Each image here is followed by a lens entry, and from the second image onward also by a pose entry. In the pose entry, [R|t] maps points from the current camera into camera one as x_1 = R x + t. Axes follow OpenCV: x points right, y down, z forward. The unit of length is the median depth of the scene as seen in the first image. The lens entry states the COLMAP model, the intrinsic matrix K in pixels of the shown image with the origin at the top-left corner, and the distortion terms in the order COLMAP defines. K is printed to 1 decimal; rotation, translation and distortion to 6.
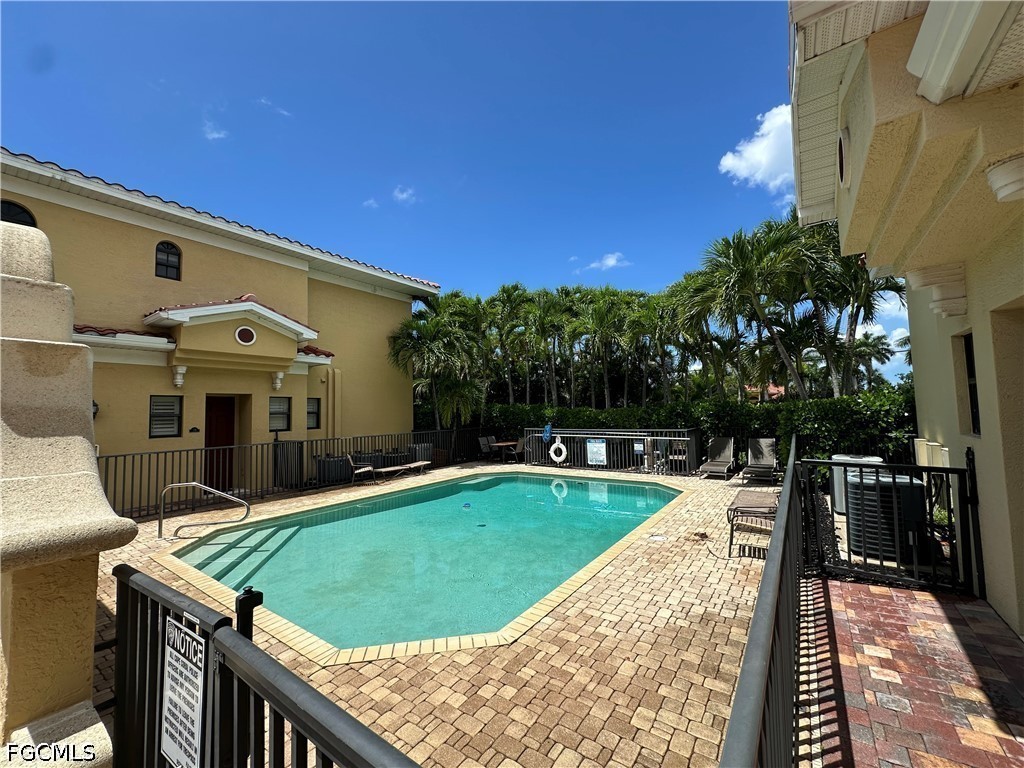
lens RADIAL K [[412.7, 0, 514.2], [0, 412.7, 390.1], [0, 0, 1]] dist [0.000575, -0.000005]
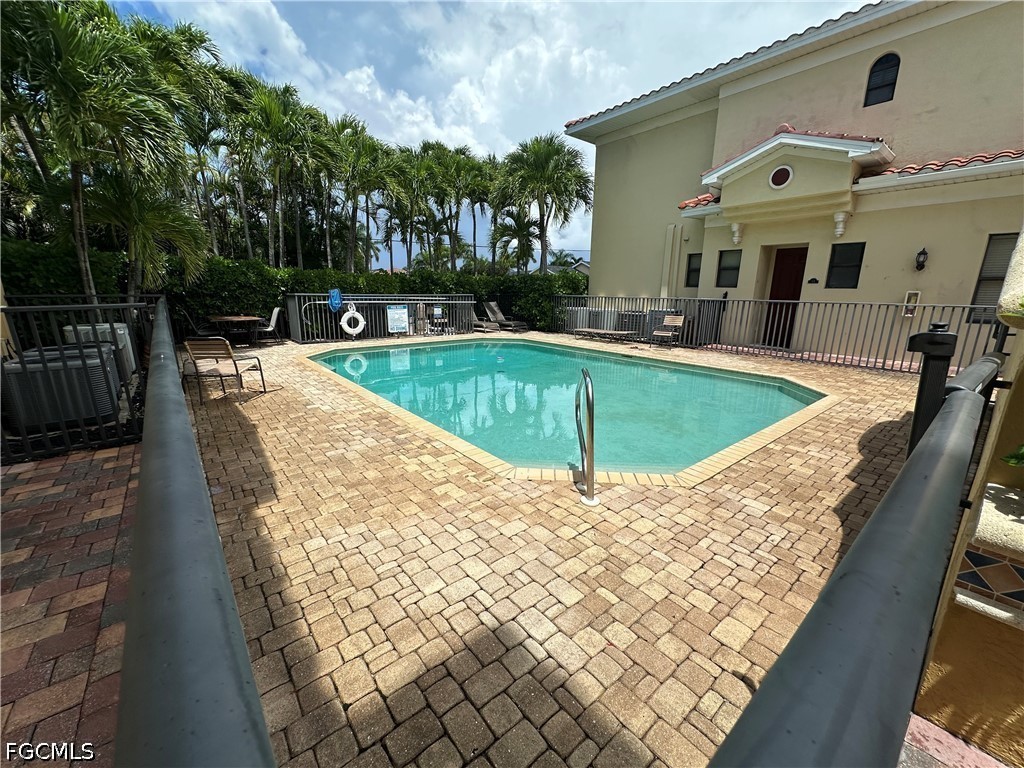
lens RADIAL K [[412.7, 0, 514.0], [0, 412.7, 384.4], [0, 0, 1]] dist [0.000575, -0.000005]
pose [[0.271855, -0.201823, 0.940937, -0.649606], [-0.078258, 0.969886, 0.230642, 0.055763], [-0.959151, -0.136337, 0.247874, 0.481335]]
